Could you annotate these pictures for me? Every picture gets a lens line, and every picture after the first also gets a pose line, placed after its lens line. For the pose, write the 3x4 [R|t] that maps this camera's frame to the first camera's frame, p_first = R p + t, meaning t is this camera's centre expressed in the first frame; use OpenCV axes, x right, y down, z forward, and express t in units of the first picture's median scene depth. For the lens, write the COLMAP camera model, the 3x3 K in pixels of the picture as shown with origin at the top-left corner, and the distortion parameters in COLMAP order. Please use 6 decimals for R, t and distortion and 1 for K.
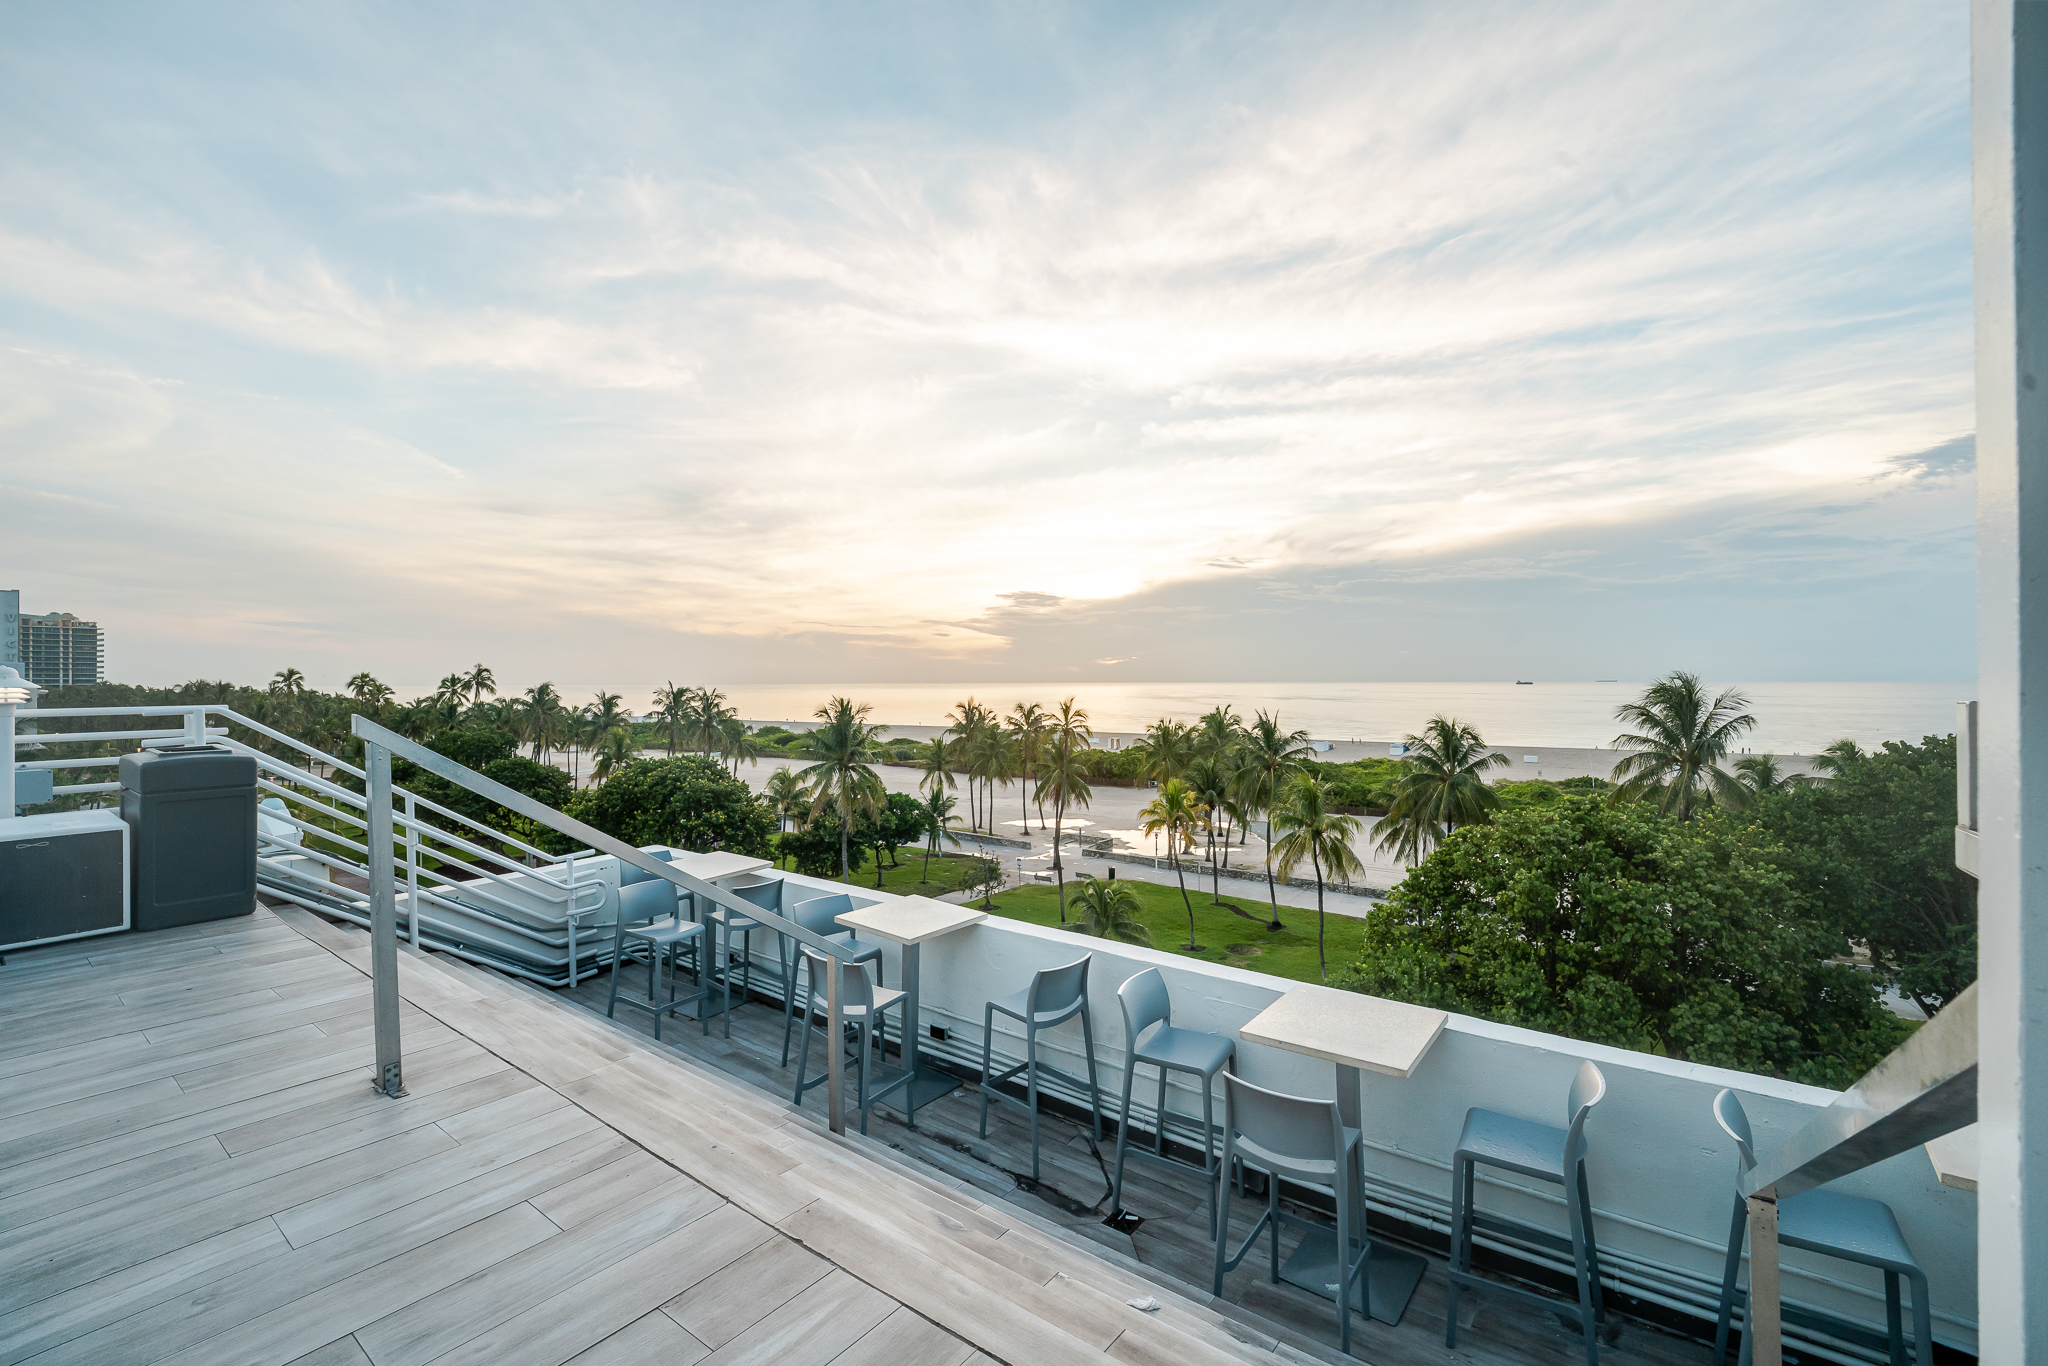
lens RADIAL K [[871.3, 0, 1029.0], [0, 871.3, 680.8], [0, 0, 1]] dist [-0.000591, -0.010116]
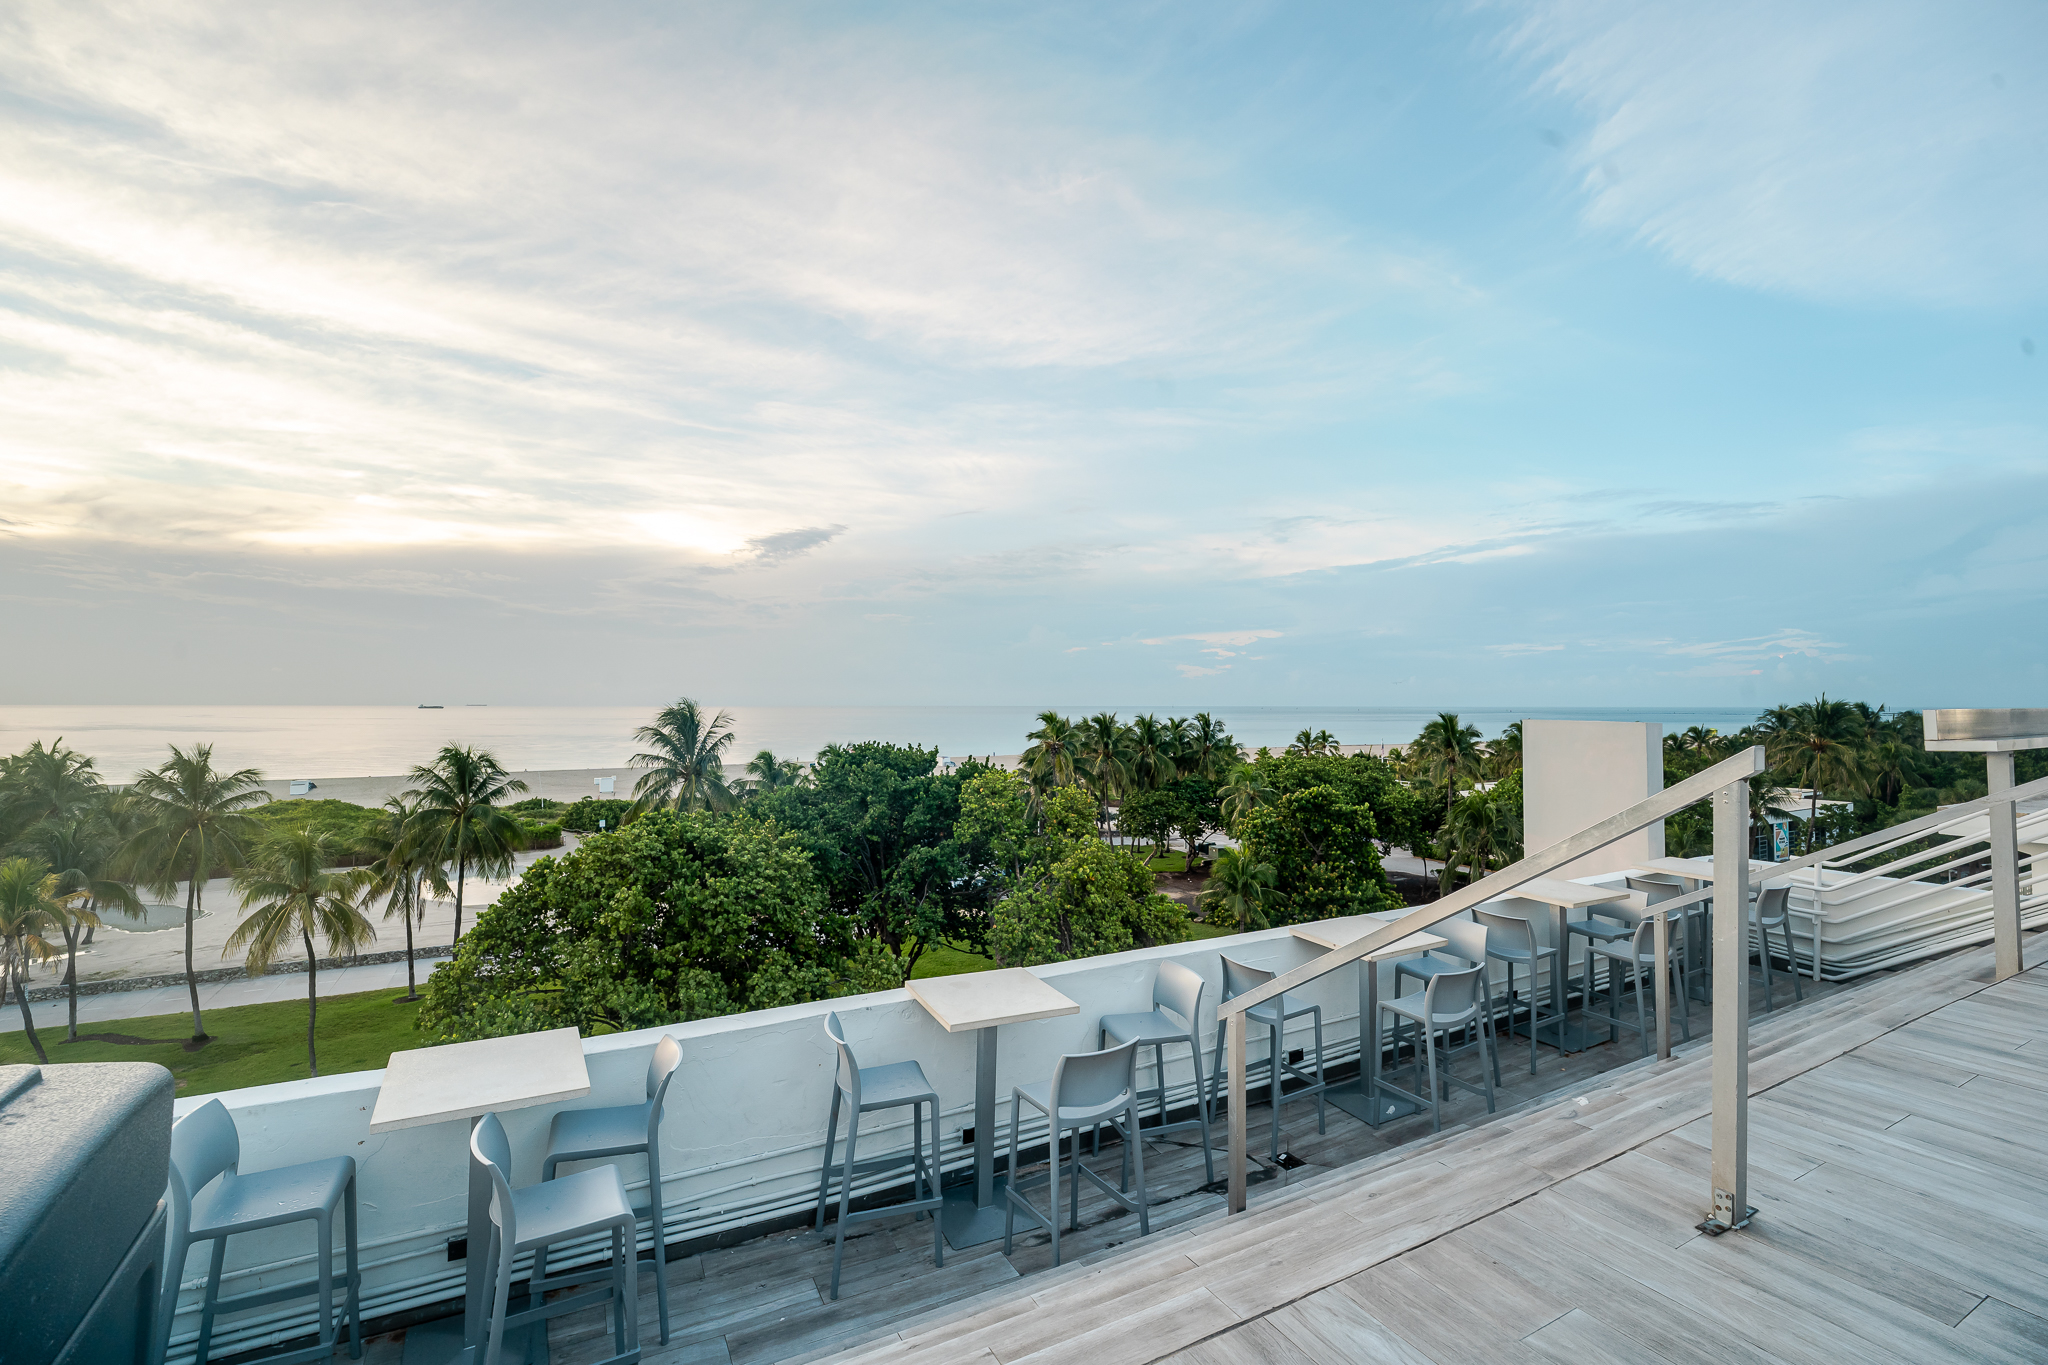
lens RADIAL K [[871.3, 0, 1029.0], [0, 871.3, 680.3], [0, 0, 1]] dist [-0.000591, -0.010116]
pose [[0.412761, 0.028253, 0.910401, -0.106703], [-0.002764, 0.999553, -0.029766, 0.000355], [-0.910835, 0.009770, 0.412655, 0.080741]]
